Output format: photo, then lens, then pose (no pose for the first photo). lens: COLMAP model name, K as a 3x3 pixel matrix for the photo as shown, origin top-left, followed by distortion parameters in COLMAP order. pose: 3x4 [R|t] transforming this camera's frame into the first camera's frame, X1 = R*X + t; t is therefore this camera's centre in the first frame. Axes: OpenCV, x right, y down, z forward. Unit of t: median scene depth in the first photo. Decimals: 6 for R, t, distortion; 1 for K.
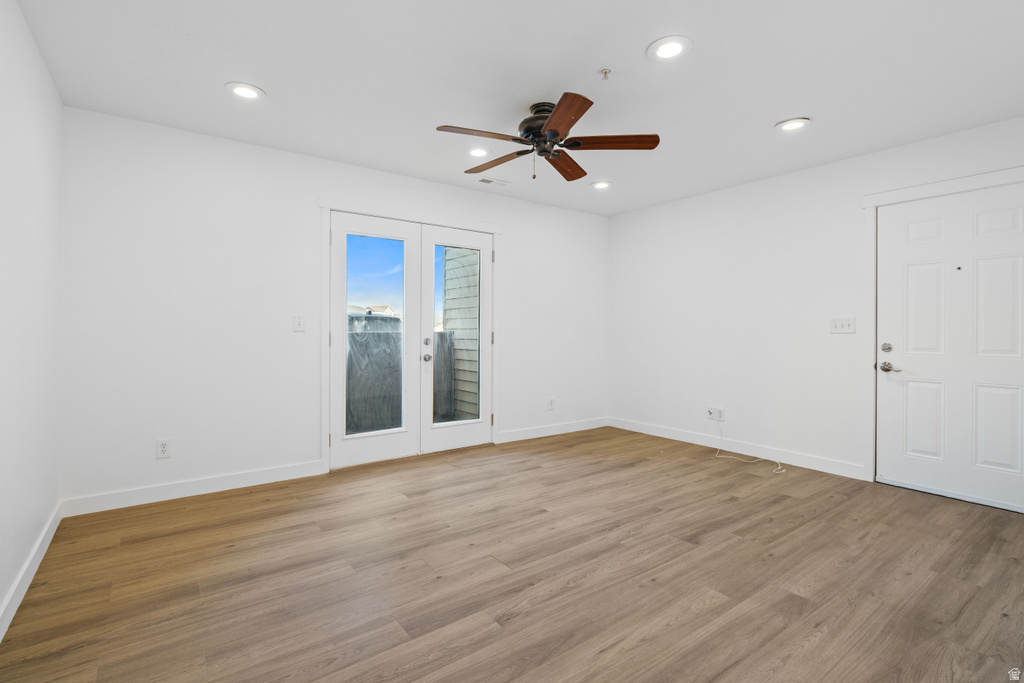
lens RADIAL K [[479.8, 0, 509.5], [0, 479.8, 327.1], [0, 0, 1]] dist [0.000803, 0.000169]
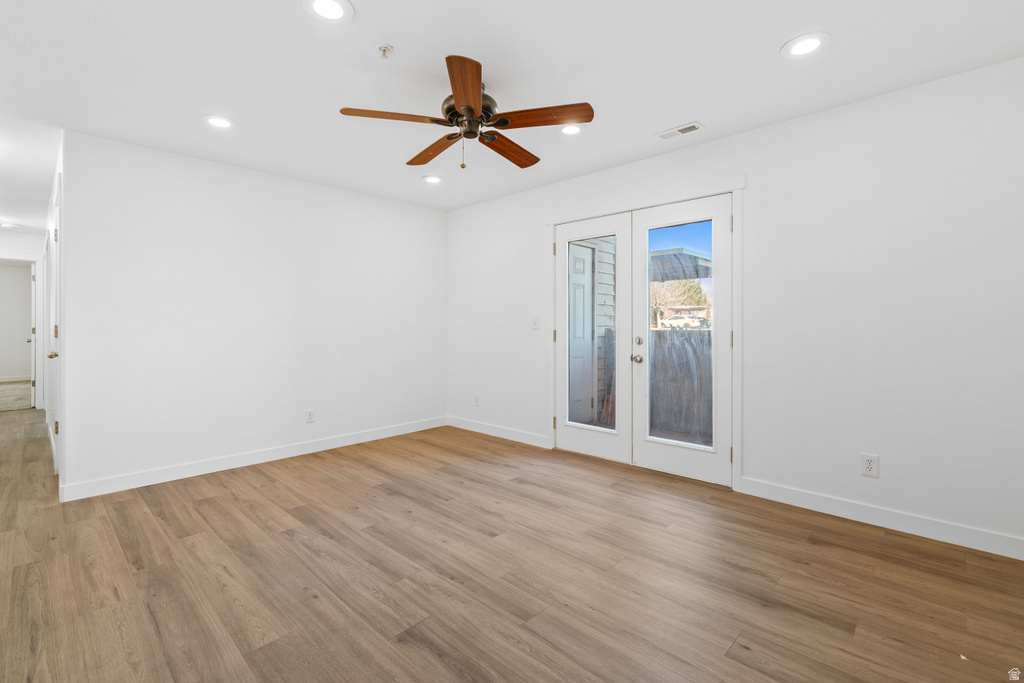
lens RADIAL K [[461.2, 0, 509.8], [0, 461.2, 328.8], [0, 0, 1]] dist [-0.003346, 0.000144]
pose [[0.169900, 0.000471, -0.985461, 1.010401], [0.006591, 0.999977, 0.001614, 0.007076], [0.985439, -0.006769, 0.169893, 0.994813]]
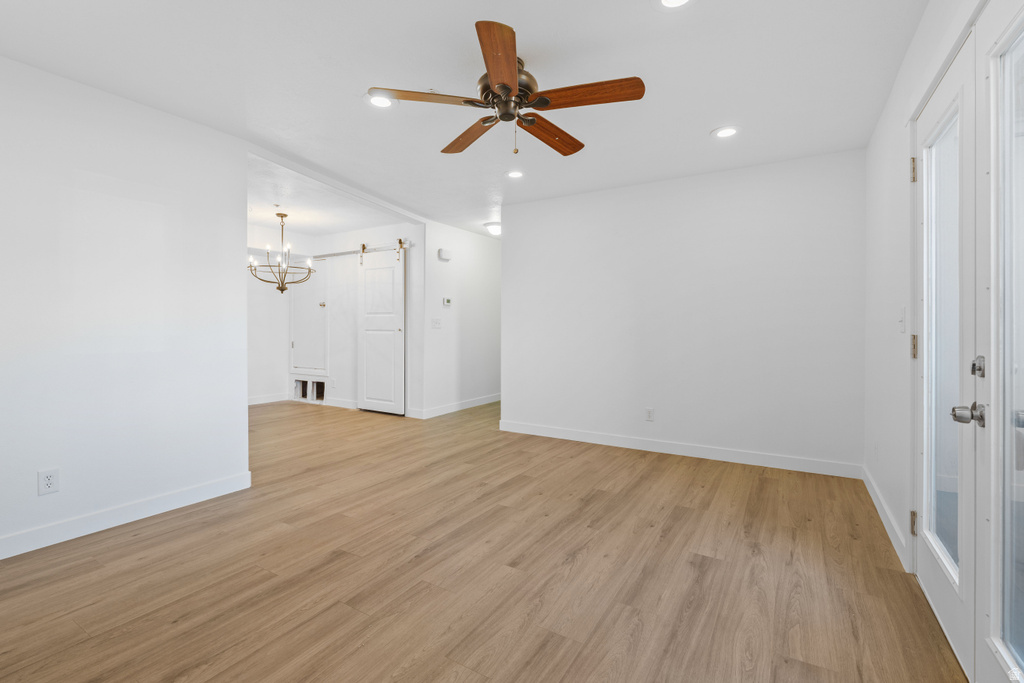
lens RADIAL K [[461.2, 0, 509.8], [0, 461.2, 328.8], [0, 0, 1]] dist [-0.003346, 0.000144]
pose [[-0.924672, -0.003975, -0.380743, 0.398108], [-0.004128, 0.999991, -0.000413, 0.010165], [0.380741, 0.001190, -0.924681, 1.871890]]
